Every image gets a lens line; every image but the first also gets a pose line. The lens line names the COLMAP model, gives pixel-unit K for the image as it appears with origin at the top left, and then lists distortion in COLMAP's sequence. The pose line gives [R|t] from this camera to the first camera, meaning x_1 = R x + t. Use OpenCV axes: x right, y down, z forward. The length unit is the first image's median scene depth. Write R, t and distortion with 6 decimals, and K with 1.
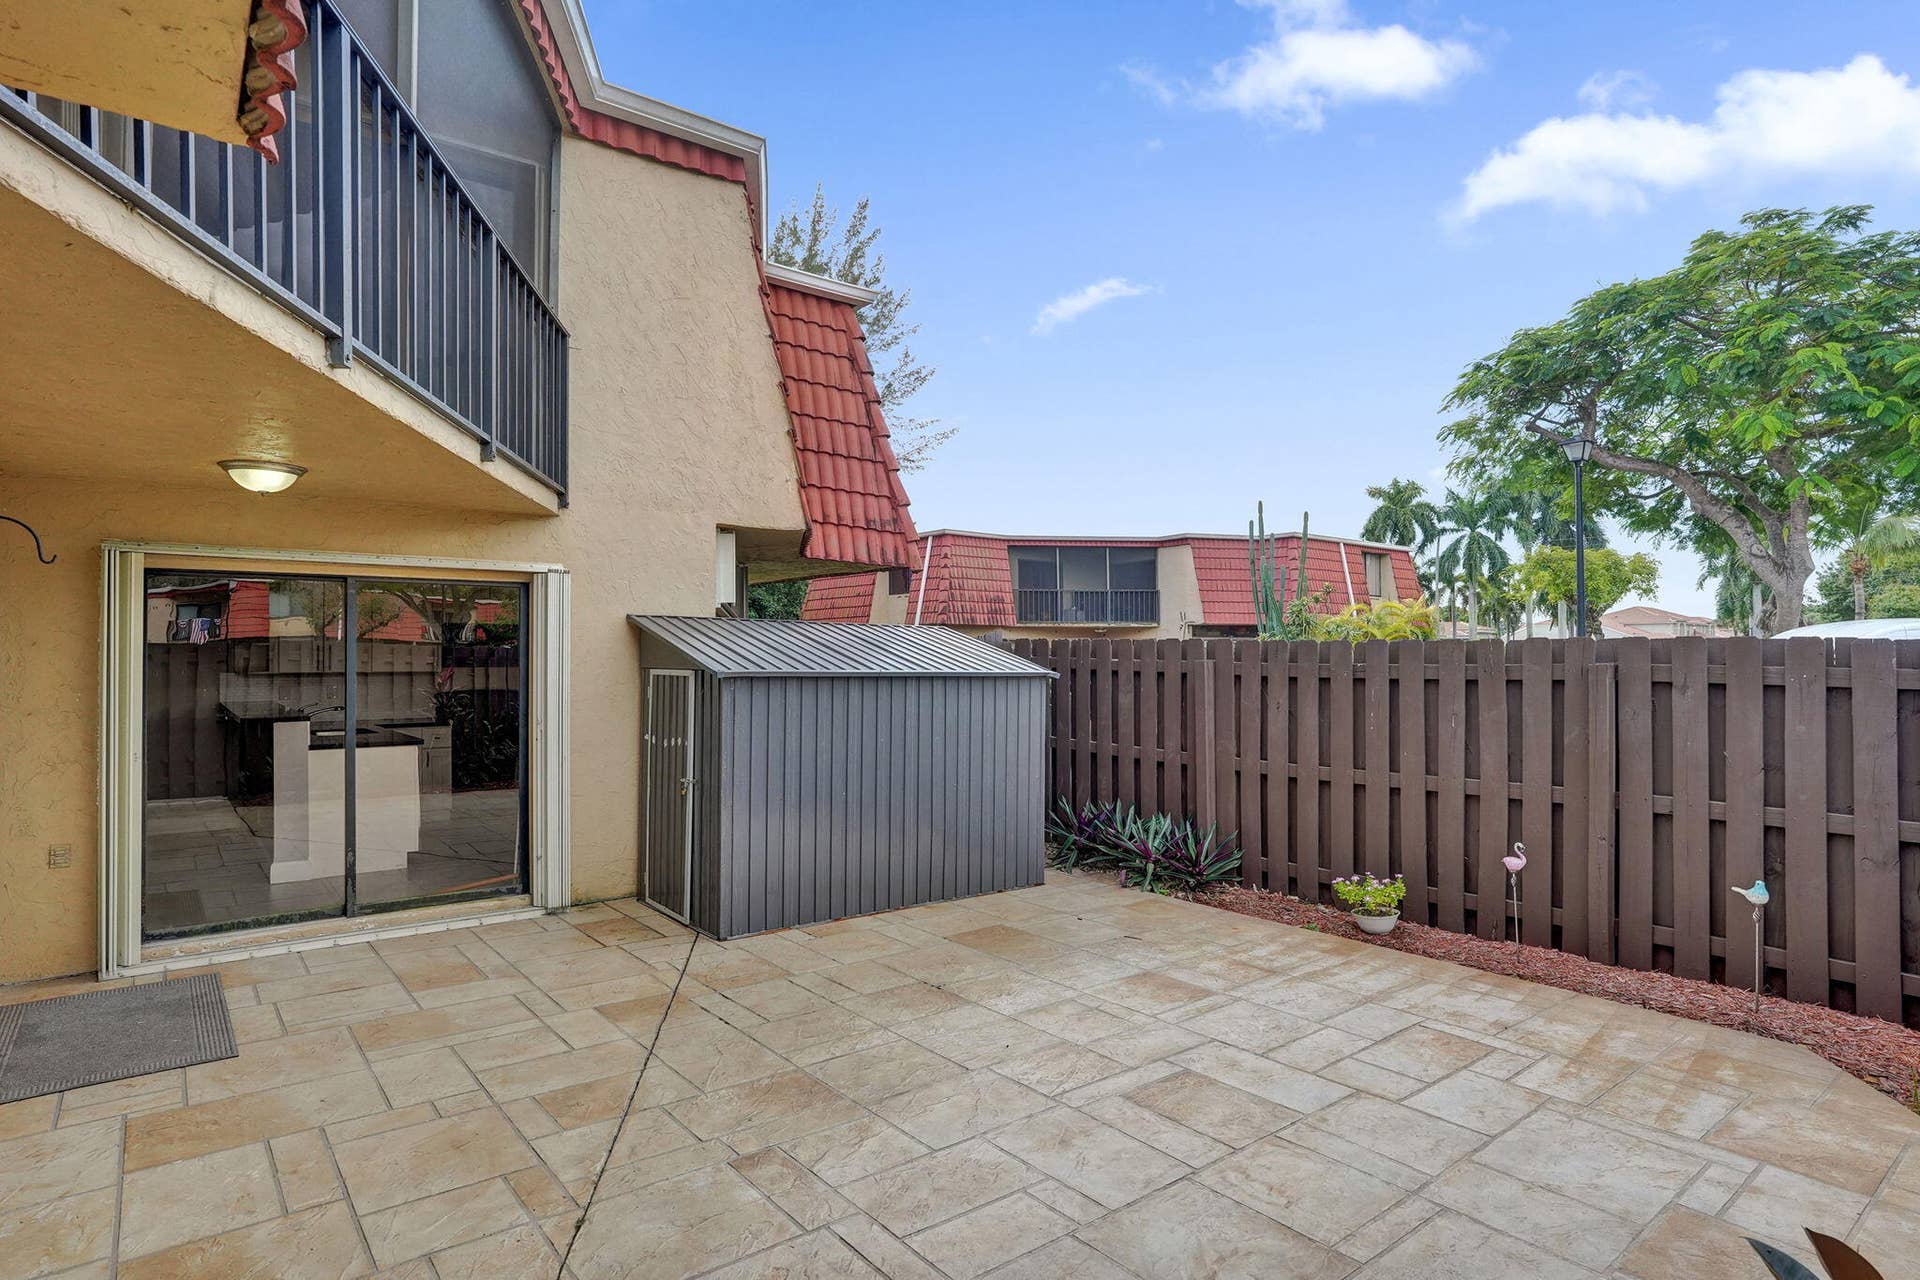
lens RADIAL K [[1025.0, 0, 954.0], [0, 1025.0, 639.9], [0, 0, 1]] dist [-0.058390, 0.032376]
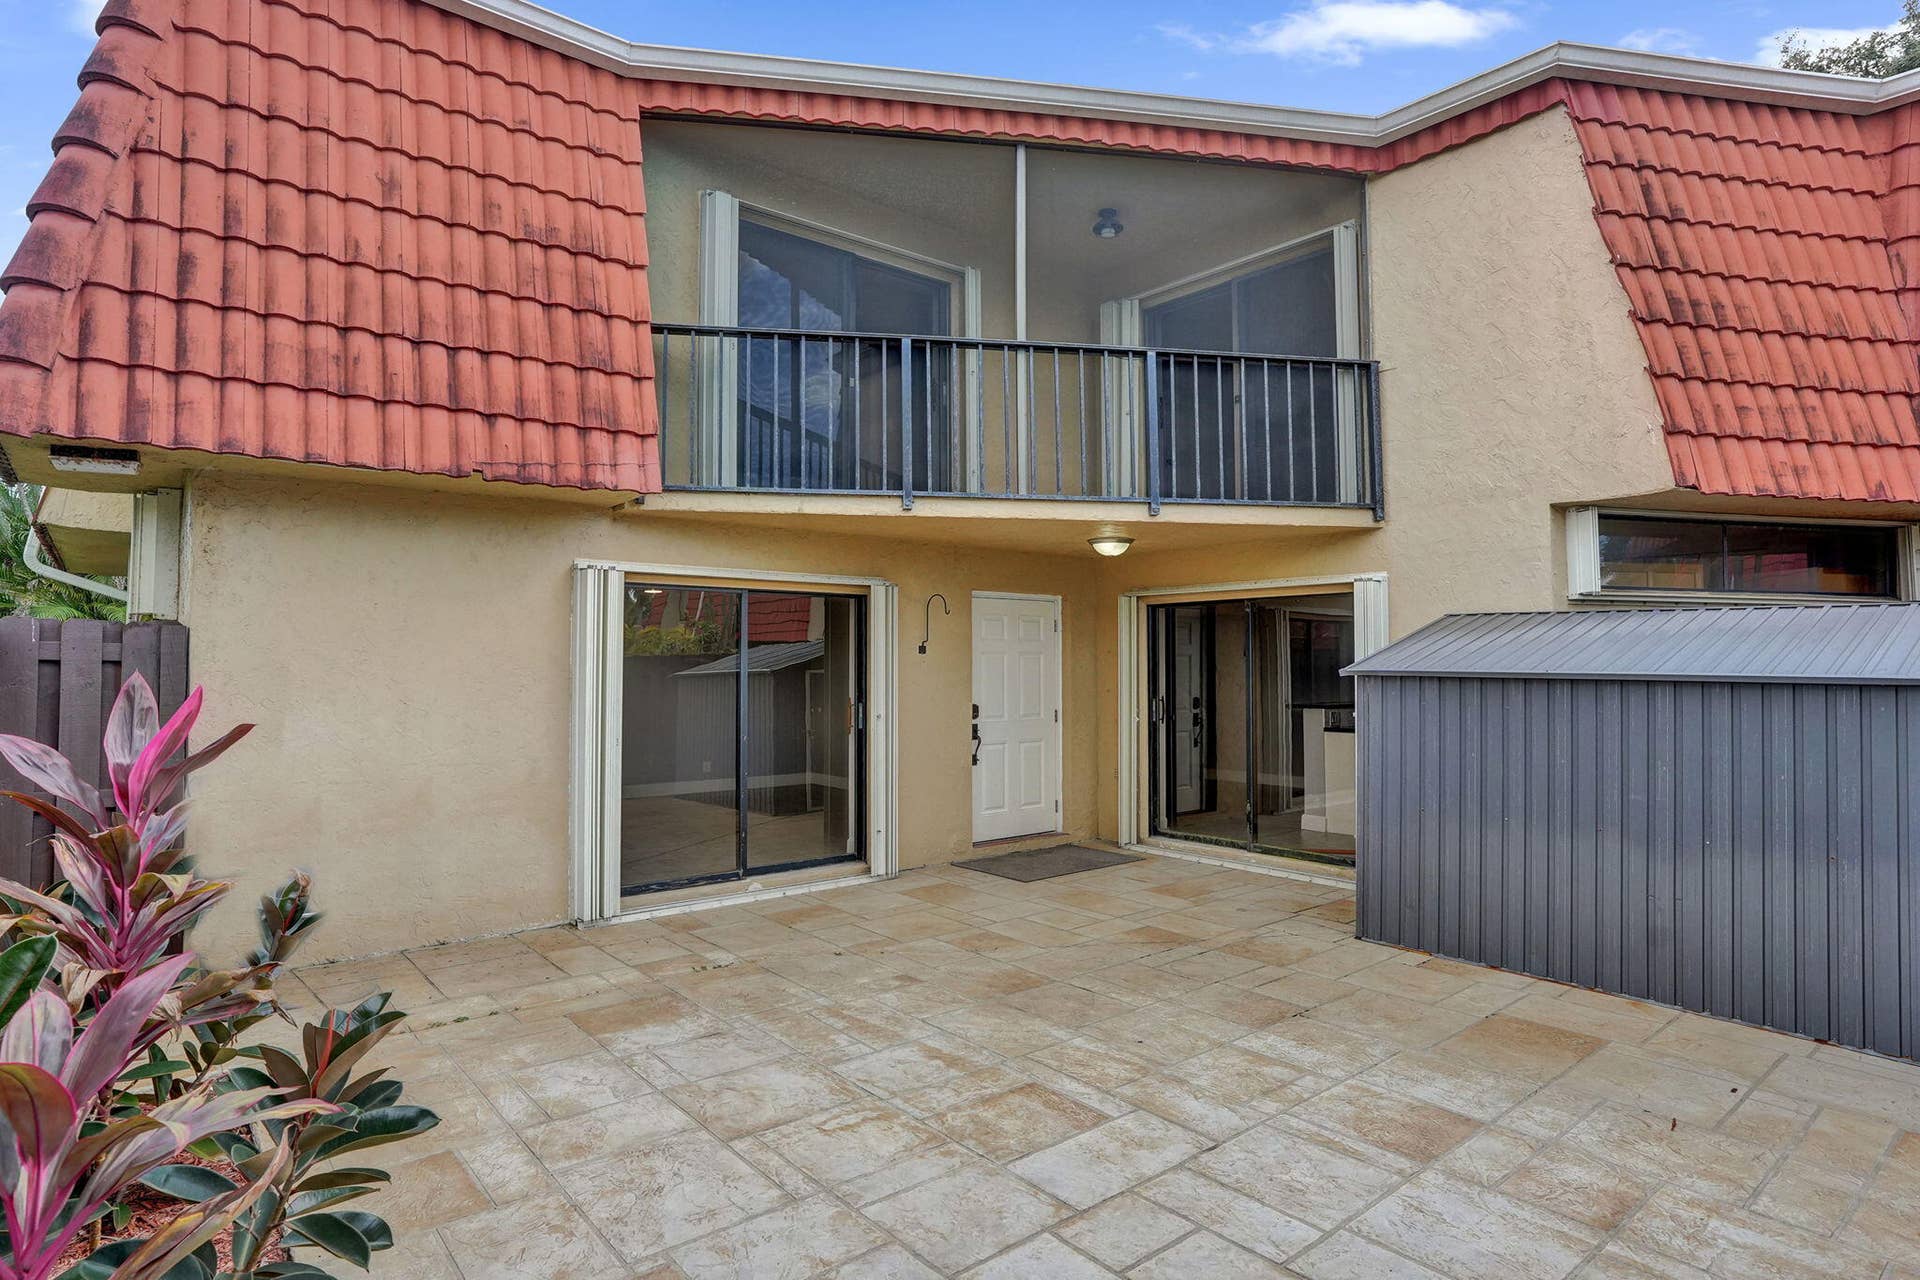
lens RADIAL K [[1025.0, 0, 954.0], [0, 1025.0, 639.9], [0, 0, 1]] dist [-0.058390, 0.032376]
pose [[0.015583, -0.026000, -0.999540, 0.891521], [0.017463, 0.999516, -0.025727, 0.021624], [0.999726, -0.017054, 0.016029, 0.678245]]
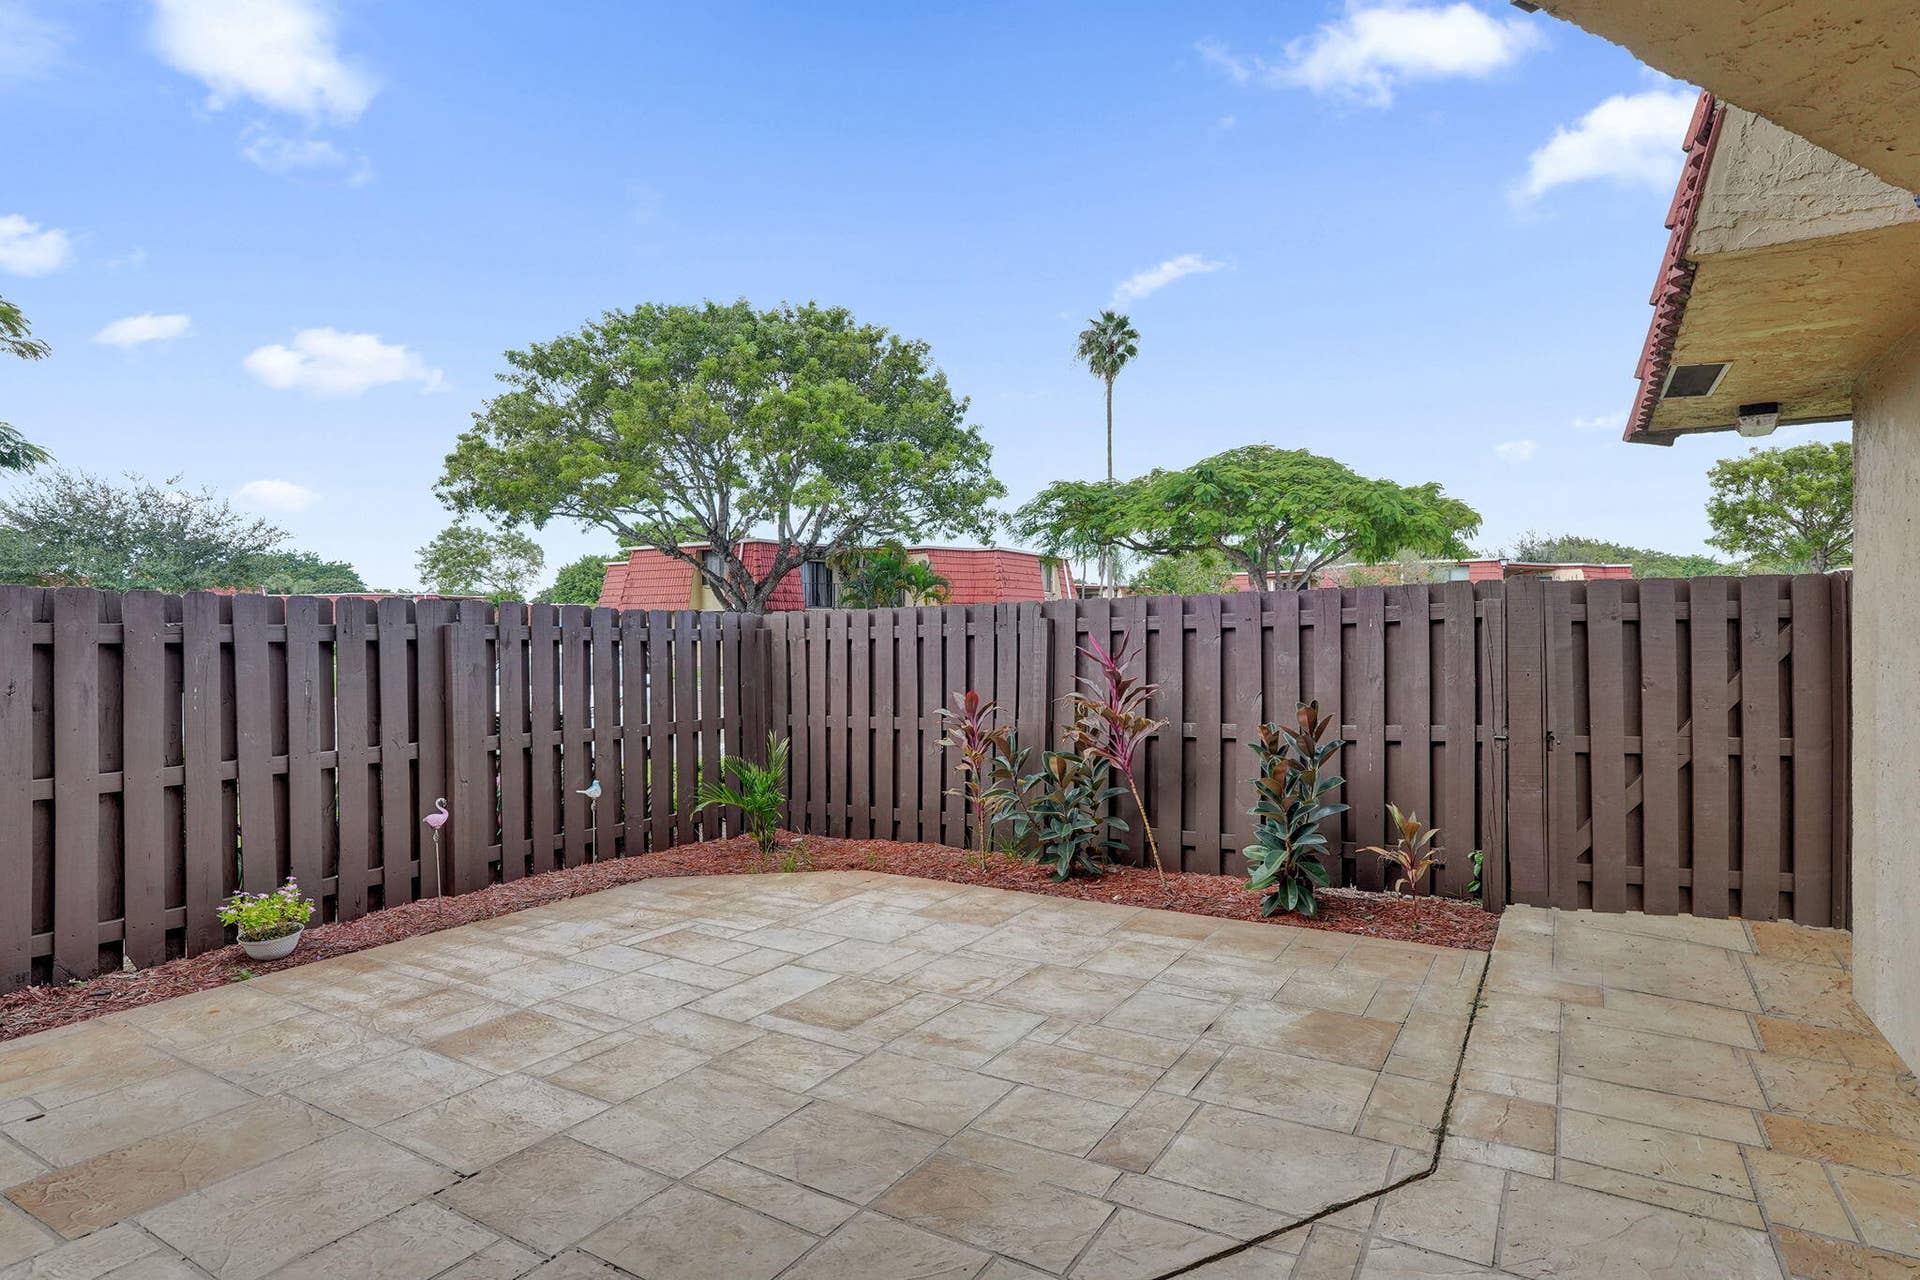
lens RADIAL K [[1025.0, 0, 954.0], [0, 1025.0, 639.9], [0, 0, 1]] dist [-0.058390, 0.032376]
pose [[-0.340078, -0.004507, 0.940386, -0.634319], [-0.012818, 0.999918, 0.000157, 0.035344], [-0.940310, -0.012001, -0.340108, 0.933174]]
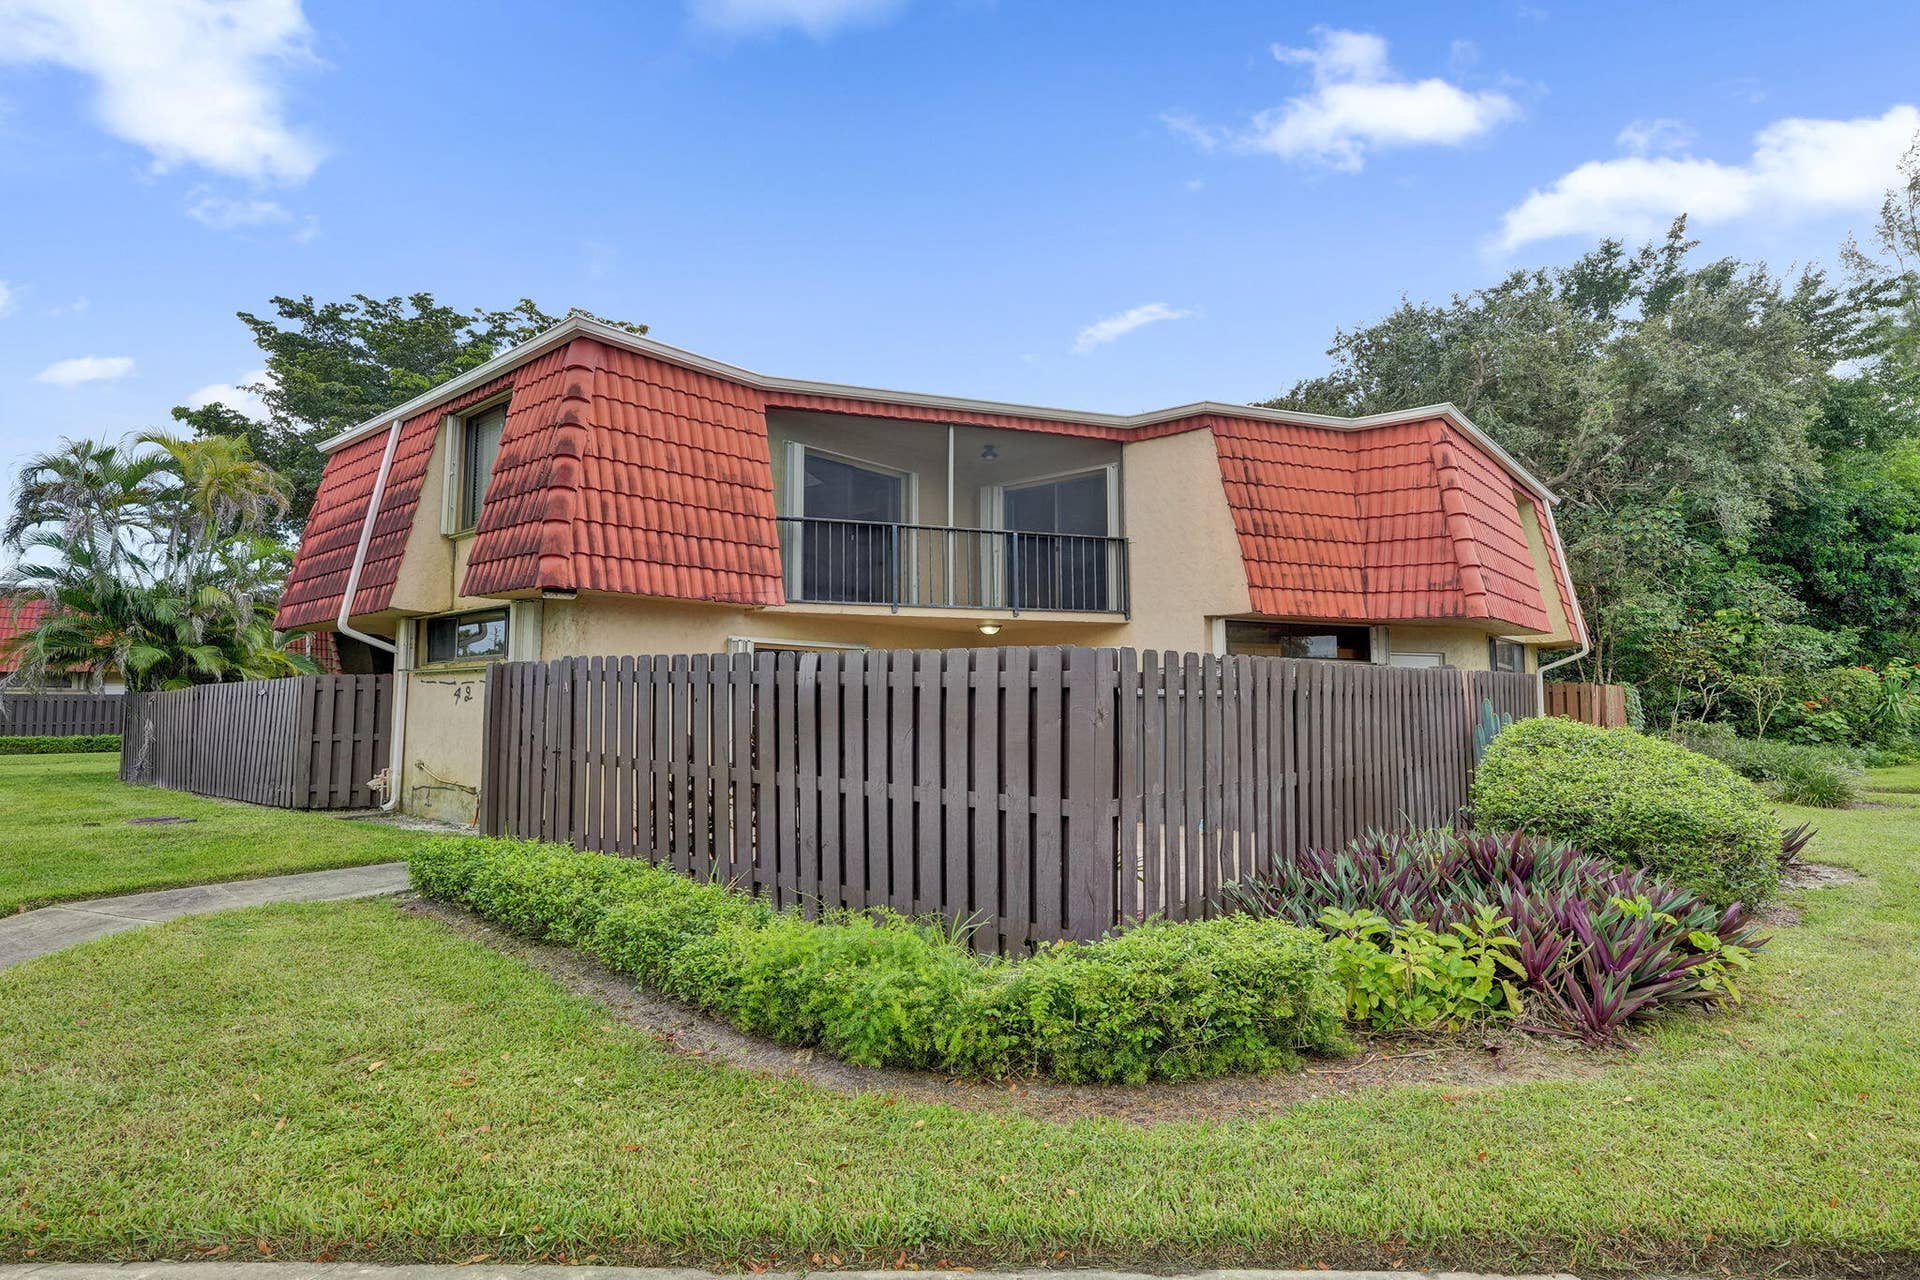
lens RADIAL K [[983.6, 0, 960.0], [0, 983.6, 640.0], [0, 0, 1]] dist [-0.043575, 0.000441]
pose [[0.192274, -0.067776, -0.978998, 2.011080], [0.014845, 0.997699, -0.066155, 0.055141], [0.981229, -0.001814, 0.192838, 0.333174]]
